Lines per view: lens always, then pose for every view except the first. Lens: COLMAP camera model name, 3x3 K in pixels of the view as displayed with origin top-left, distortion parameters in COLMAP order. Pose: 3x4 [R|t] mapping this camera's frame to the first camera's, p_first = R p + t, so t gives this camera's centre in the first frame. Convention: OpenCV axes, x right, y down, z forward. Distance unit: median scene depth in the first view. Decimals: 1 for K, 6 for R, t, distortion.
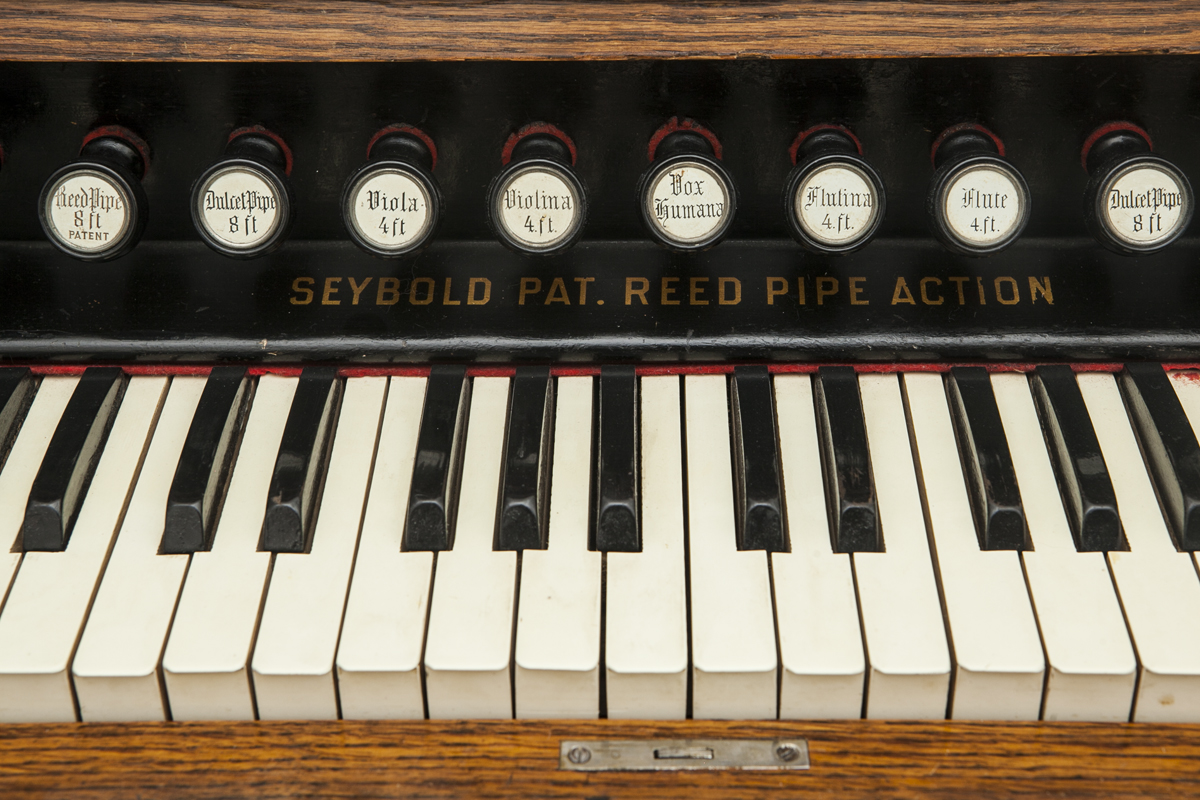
lens RADIAL K [[1968.7, 0, 600.0], [0, 1968.7, 400.0], [0, 0, 1]] dist [0.119189, 0.034700]
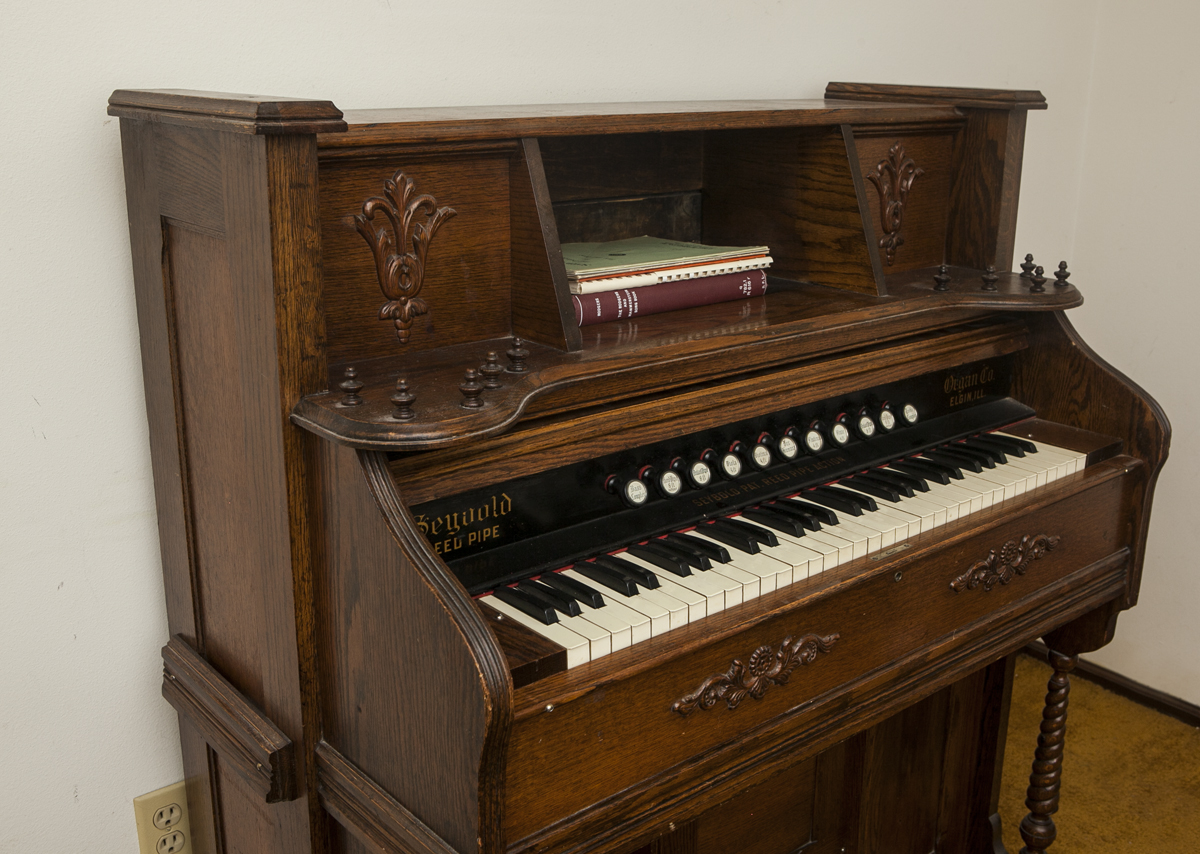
lens RADIAL K [[1238.9, 0, 637.0], [0, 1238.9, 421.4], [0, 0, 1]] dist [-0.067421, -0.005103]
pose [[0.747785, -0.168548, 0.642190, -1.591023], [0.366731, 0.911156, -0.187891, 0.181086], [-0.553467, 0.376013, 0.743161, -0.566447]]
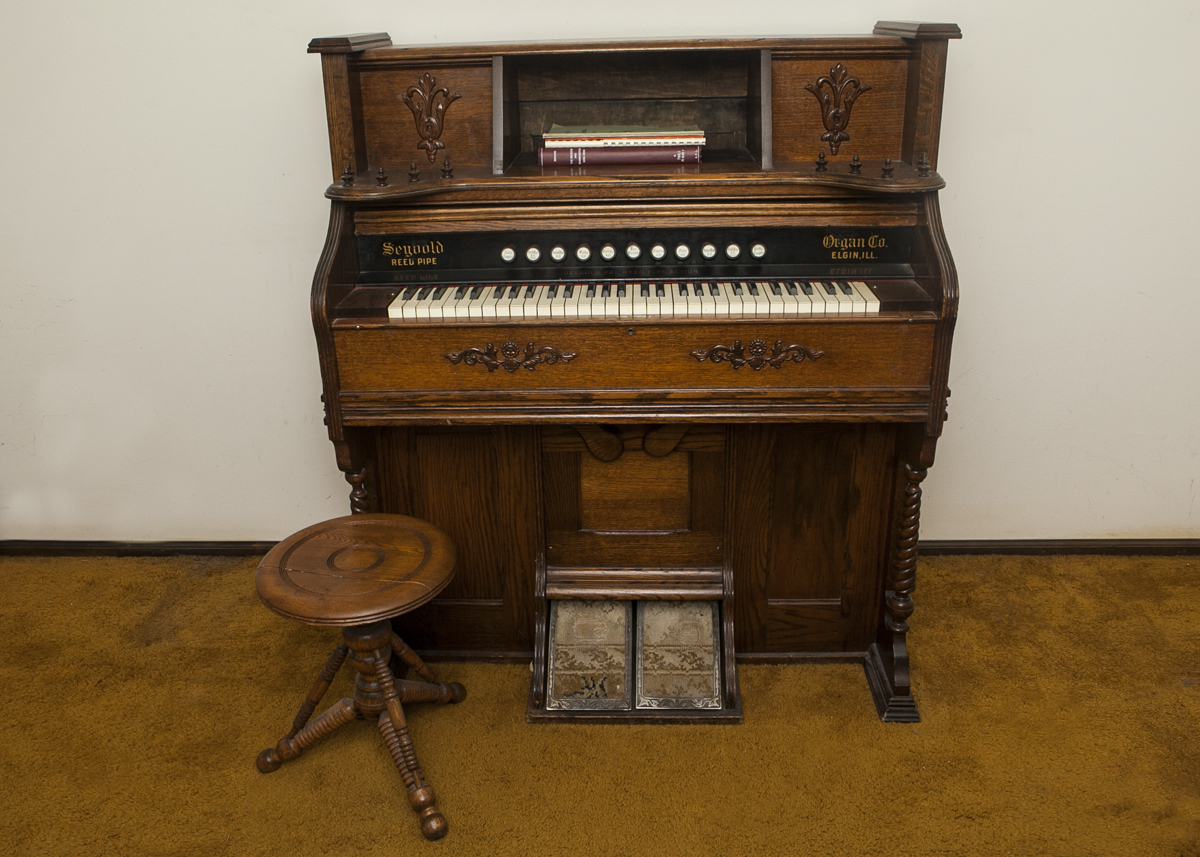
lens RADIAL K [[1031.5, 0, 591.9], [0, 1031.5, 395.2], [0, 0, 1]] dist [-0.084859, 0.011765]
pose [[0.999620, -0.001941, -0.027501, 0.004107], [-0.005104, 0.967247, -0.253787, 1.067420], [0.027093, 0.253831, 0.966869, -1.828749]]
